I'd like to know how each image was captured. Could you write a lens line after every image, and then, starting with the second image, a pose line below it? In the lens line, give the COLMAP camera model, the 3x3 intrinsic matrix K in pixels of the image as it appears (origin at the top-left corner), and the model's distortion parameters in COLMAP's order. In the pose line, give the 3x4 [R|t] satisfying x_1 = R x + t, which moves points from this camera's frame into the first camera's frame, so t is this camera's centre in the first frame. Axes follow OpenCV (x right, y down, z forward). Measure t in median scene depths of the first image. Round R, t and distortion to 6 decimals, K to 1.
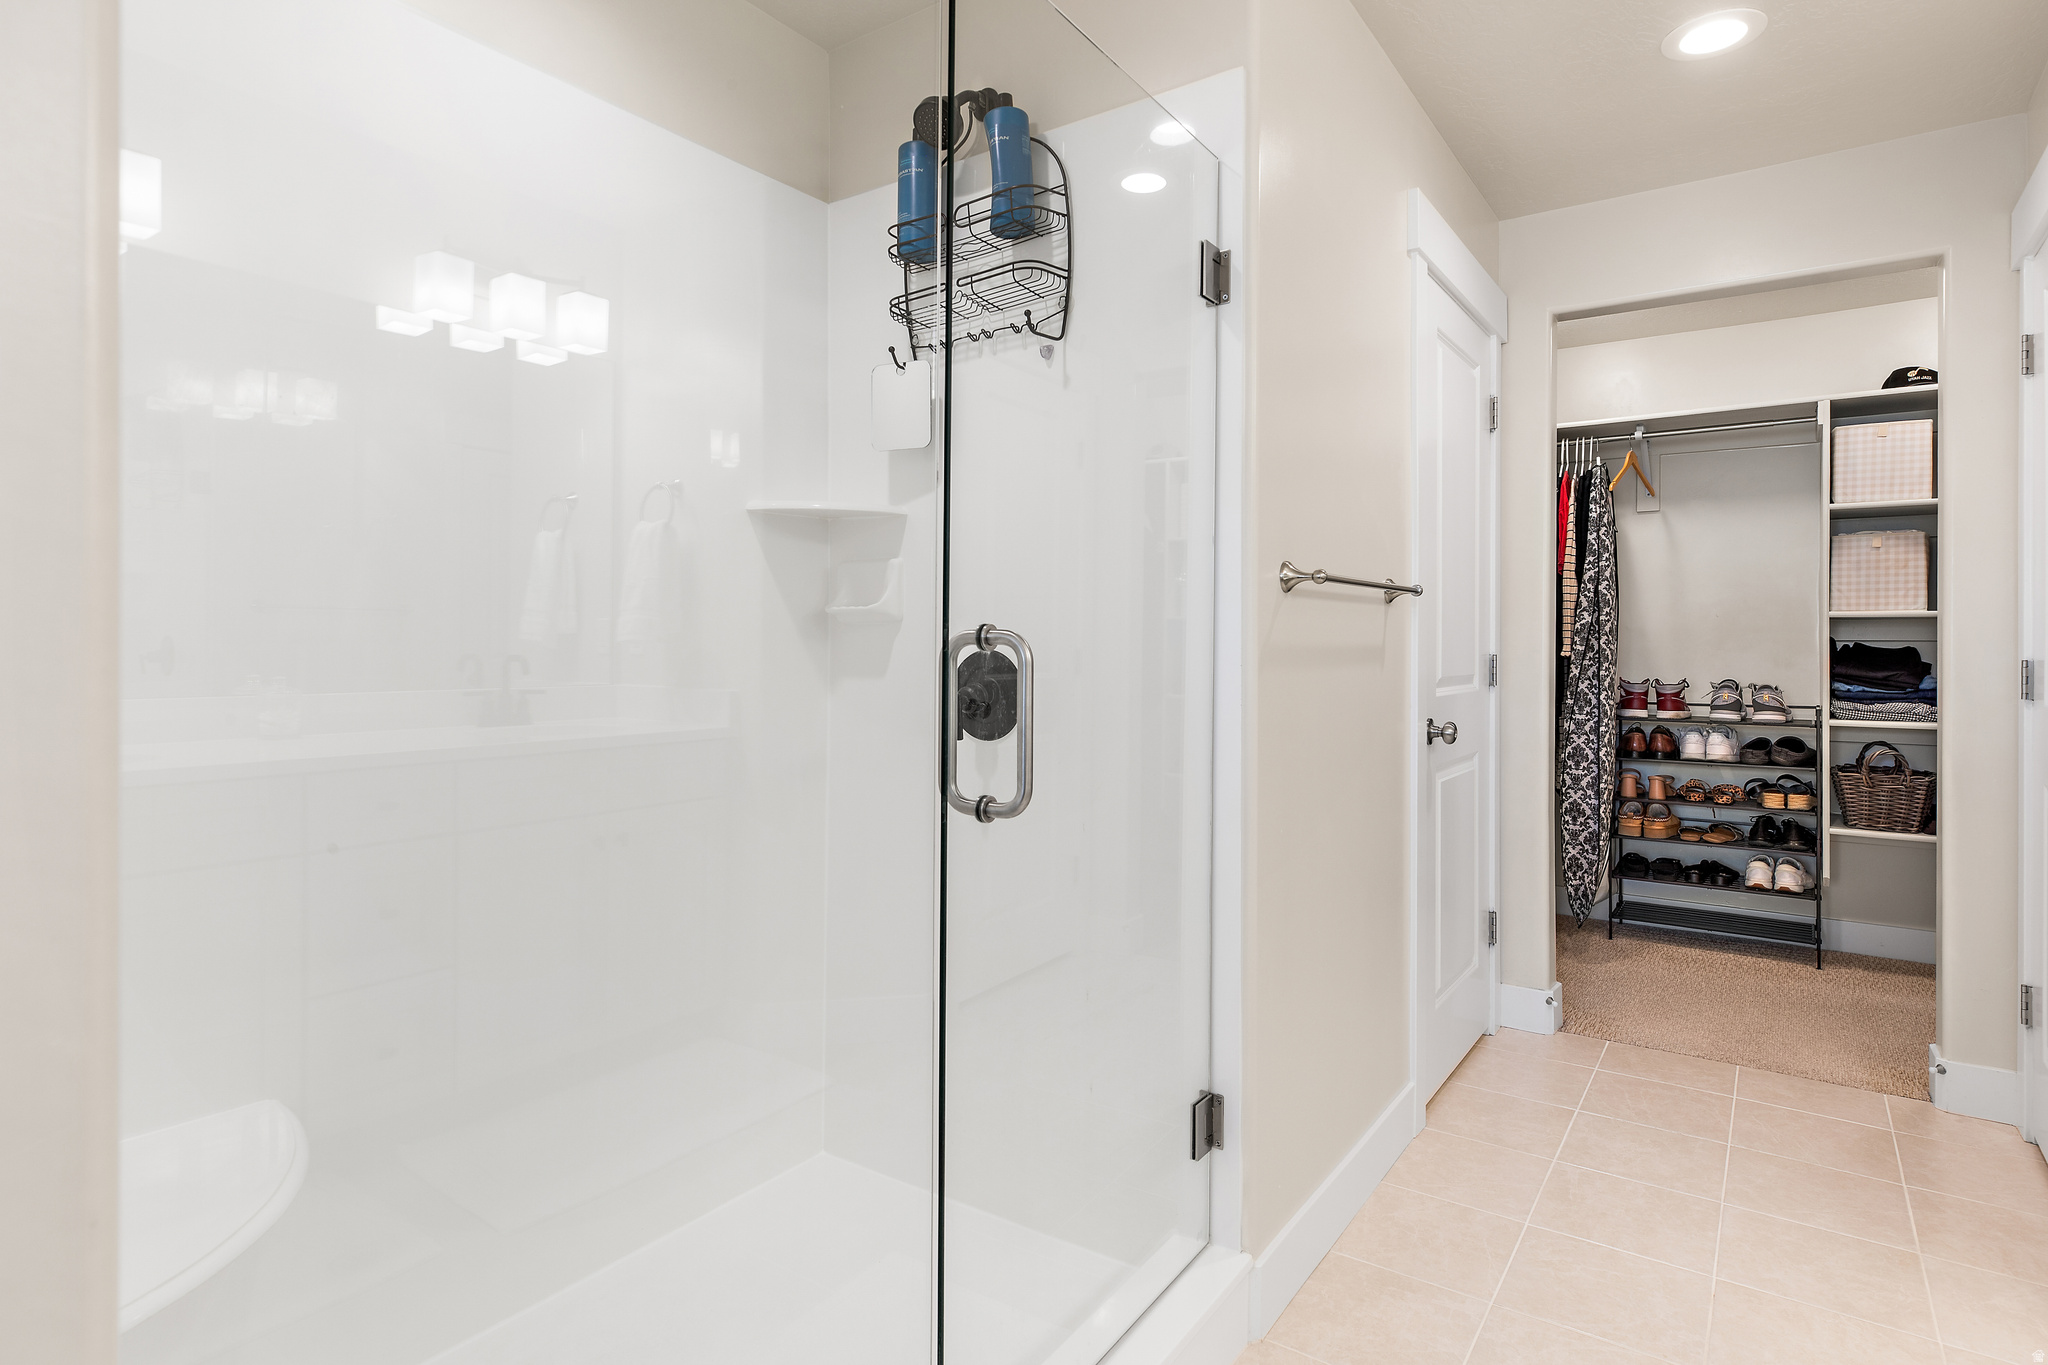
lens RADIAL K [[1090.8, 0, 1031.8], [0, 1090.8, 647.0], [0, 0, 1]] dist [0.001126, 0.000386]
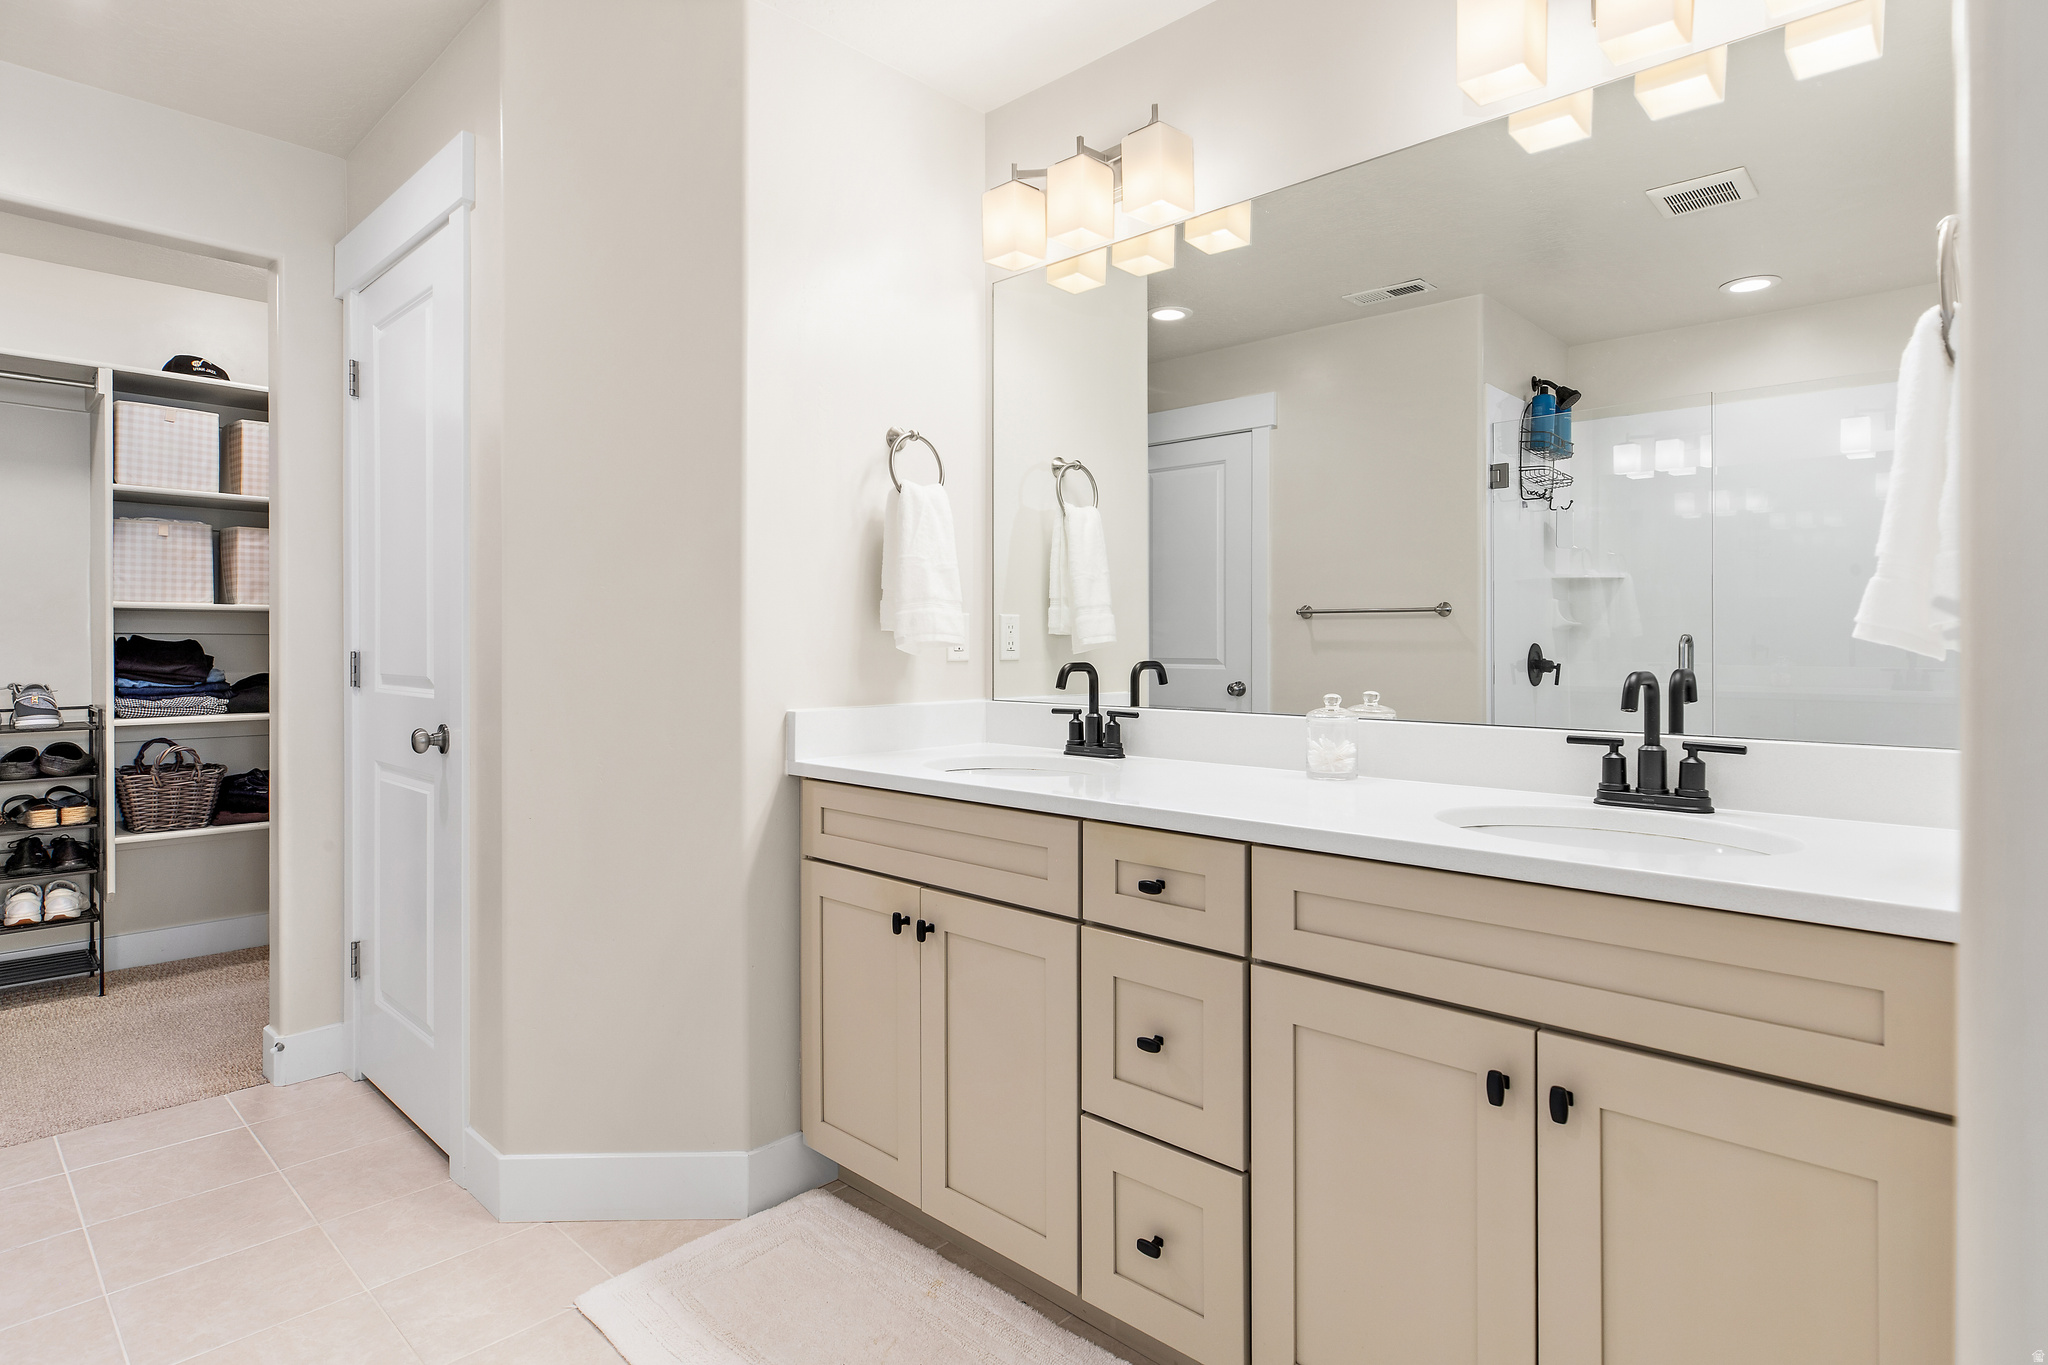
lens RADIAL K [[1090.8, 0, 1031.8], [0, 1090.8, 647.0], [0, 0, 1]] dist [0.001126, 0.000386]
pose [[0.125289, -0.006761, 0.992097, -0.081080], [0.000229, 0.999977, 0.006786, -0.000163], [-0.992120, -0.000623, 0.125288, 0.124416]]
